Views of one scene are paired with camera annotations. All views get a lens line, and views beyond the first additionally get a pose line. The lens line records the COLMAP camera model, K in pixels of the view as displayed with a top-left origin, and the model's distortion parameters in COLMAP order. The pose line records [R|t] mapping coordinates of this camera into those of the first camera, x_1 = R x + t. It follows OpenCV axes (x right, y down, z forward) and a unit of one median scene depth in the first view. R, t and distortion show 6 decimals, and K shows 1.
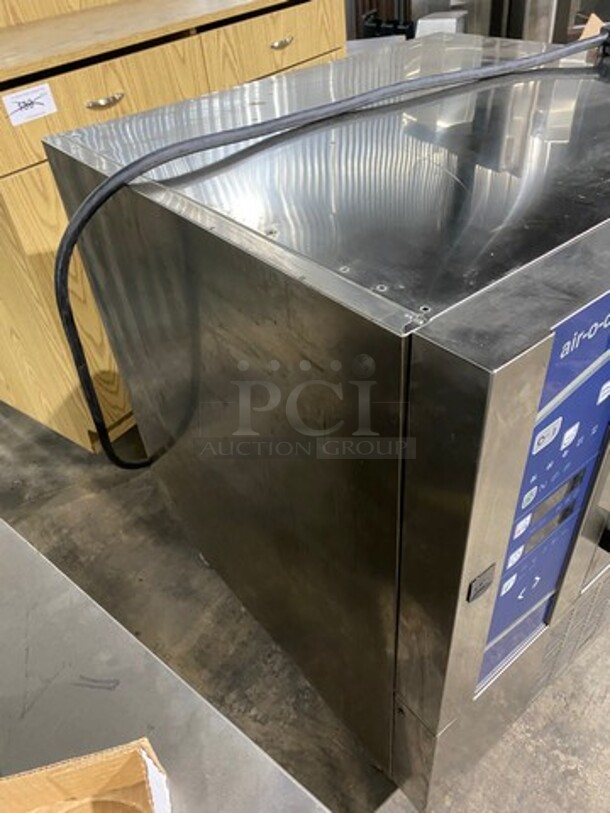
lens RADIAL K [[615.7, 0, 299.3], [0, 615.7, 426.1], [0, 0, 1]] dist [0.004668, 0.004573]
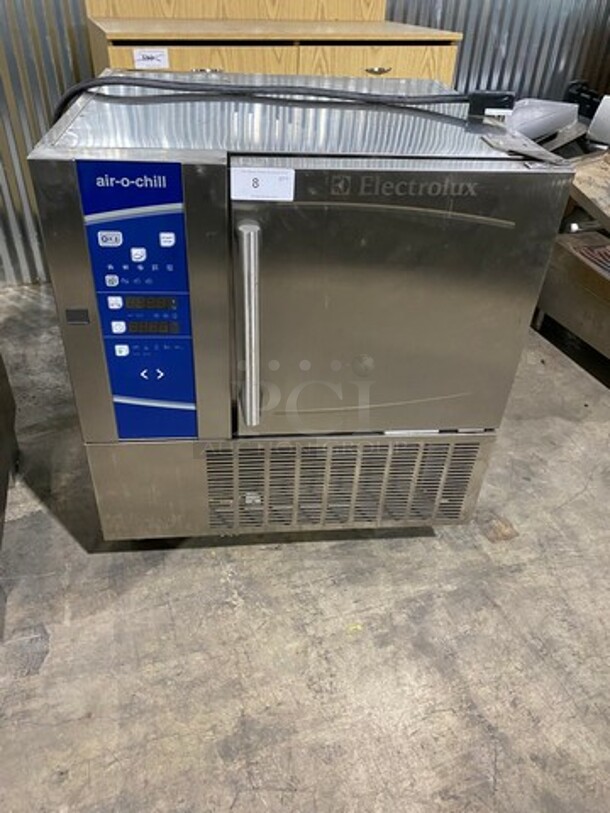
lens RADIAL K [[615.7, 0, 305.2], [0, 615.7, 403.7], [0, 0, 1]] dist [0.004668, 0.004573]
pose [[0.833658, 0.413864, -0.365691, 0.808294], [-0.437993, 0.898784, 0.018699, 0.074567], [0.336416, 0.144582, 0.930548, -0.214902]]
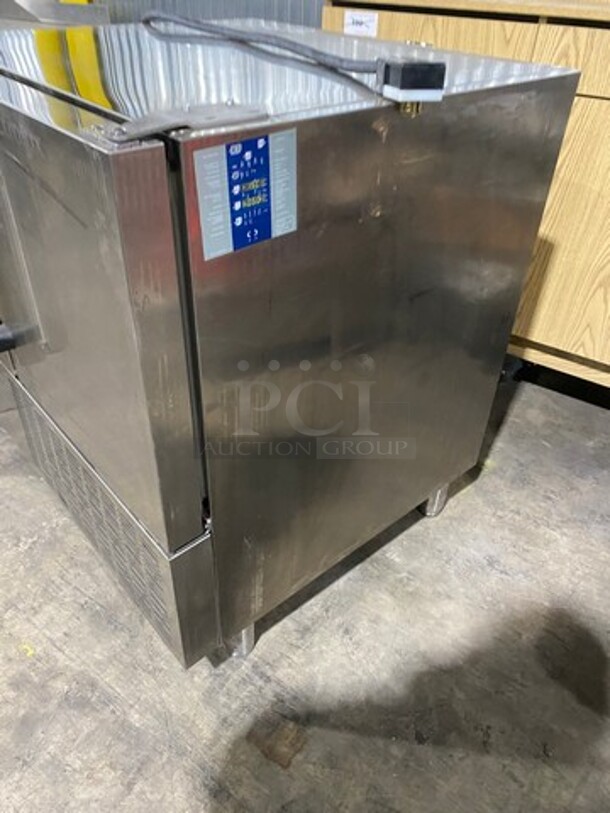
lens RADIAL K [[615.7, 0, 303.0], [0, 615.7, 406.4], [0, 0, 1]] dist [0.004668, 0.004573]
pose [[0.033013, 0.659408, -0.751060, 1.145795], [-0.680865, 0.564962, 0.466092, -0.563062], [0.731665, 0.495983, 0.467619, 0.637550]]
